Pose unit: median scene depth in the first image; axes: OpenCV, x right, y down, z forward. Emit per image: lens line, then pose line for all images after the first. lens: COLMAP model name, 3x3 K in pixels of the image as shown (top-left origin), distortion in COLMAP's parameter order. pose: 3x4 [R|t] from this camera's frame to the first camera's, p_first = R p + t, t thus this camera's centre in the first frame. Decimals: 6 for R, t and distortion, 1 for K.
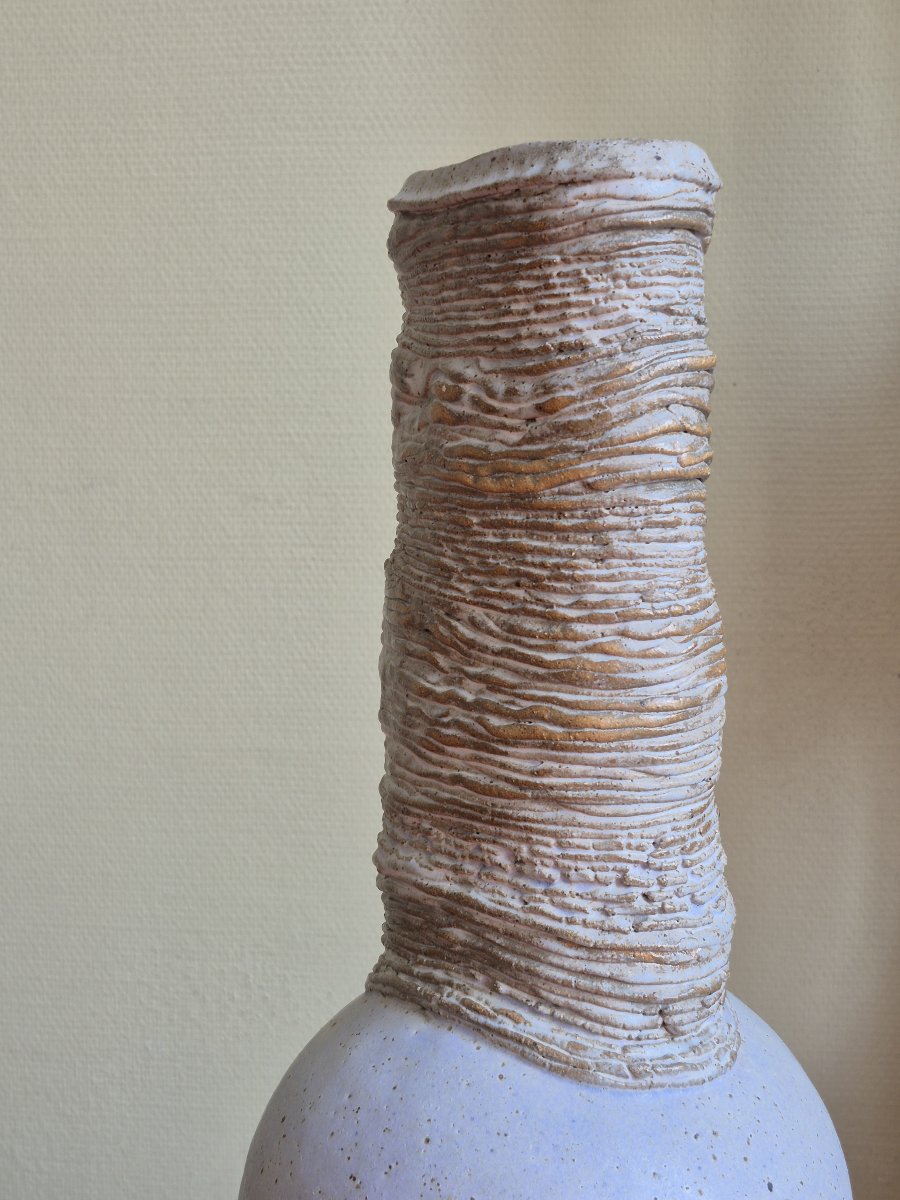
lens RADIAL K [[1714.5, 0, 450.6], [0, 1714.5, 607.4], [0, 0, 1]] dist [0.100360, 0.000000]
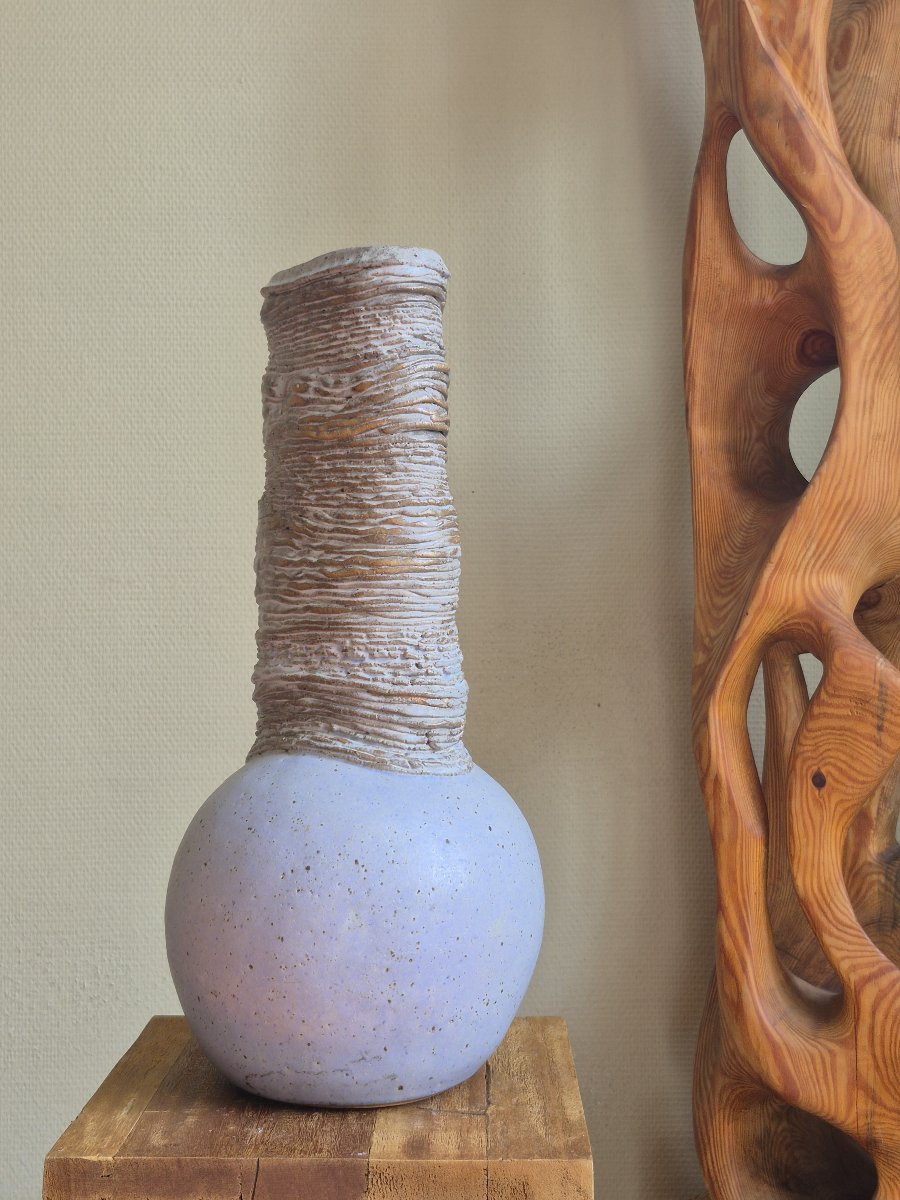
lens RADIAL K [[1714.5, 0, 446.0], [0, 1714.5, 594.2], [0, 0, 1]] dist [0.100360, 0.000000]
pose [[0.990719, -0.000644, 0.135928, -0.094502], [0.021709, 0.987903, -0.153544, 0.362486], [-0.134185, 0.155070, 0.978748, -0.720515]]
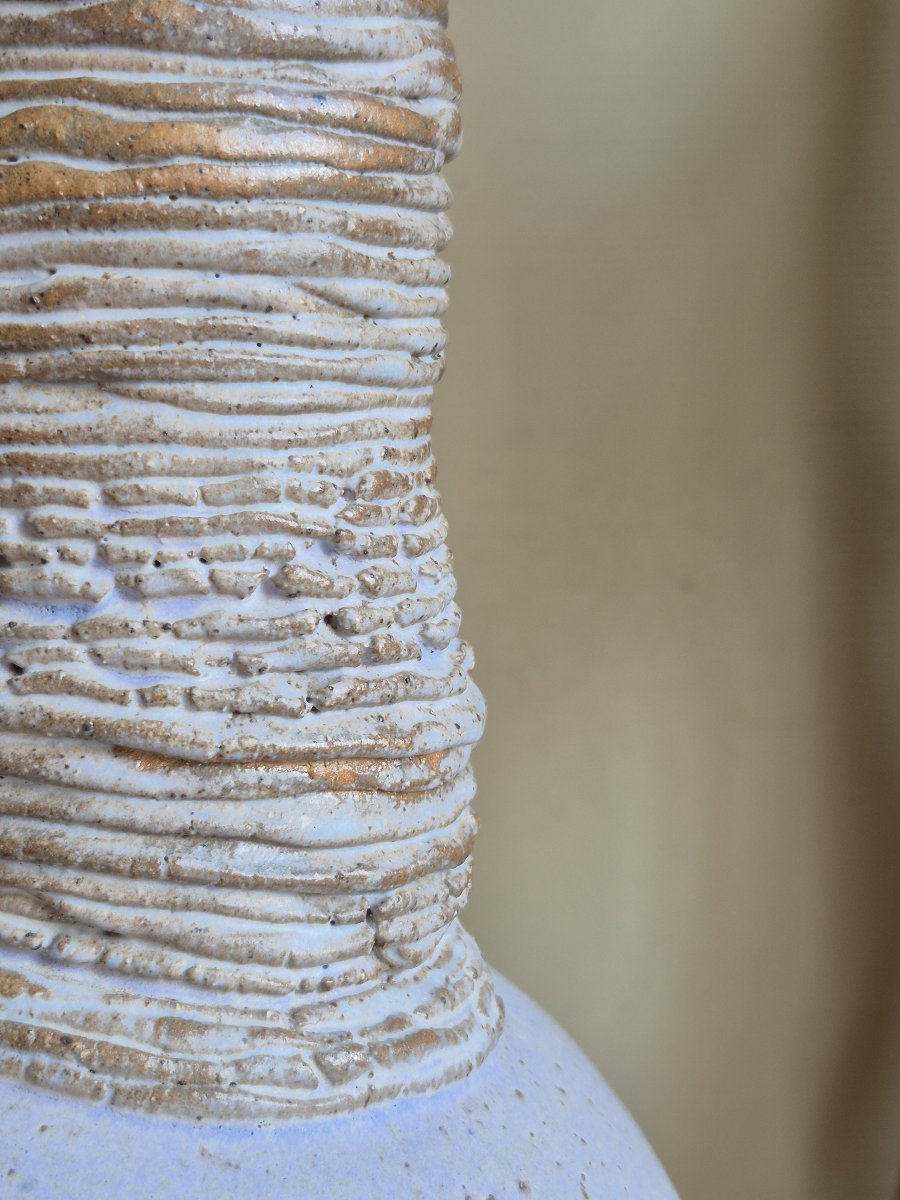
lens RADIAL K [[1714.5, 0, 444.5], [0, 1714.5, 612.2], [0, 0, 1]] dist [0.100360, 0.000000]
pose [[0.906935, -0.046431, 0.418703, -0.028905], [0.062136, 0.997780, -0.023944, 0.175172], [-0.416662, 0.047732, 0.907807, 0.624407]]
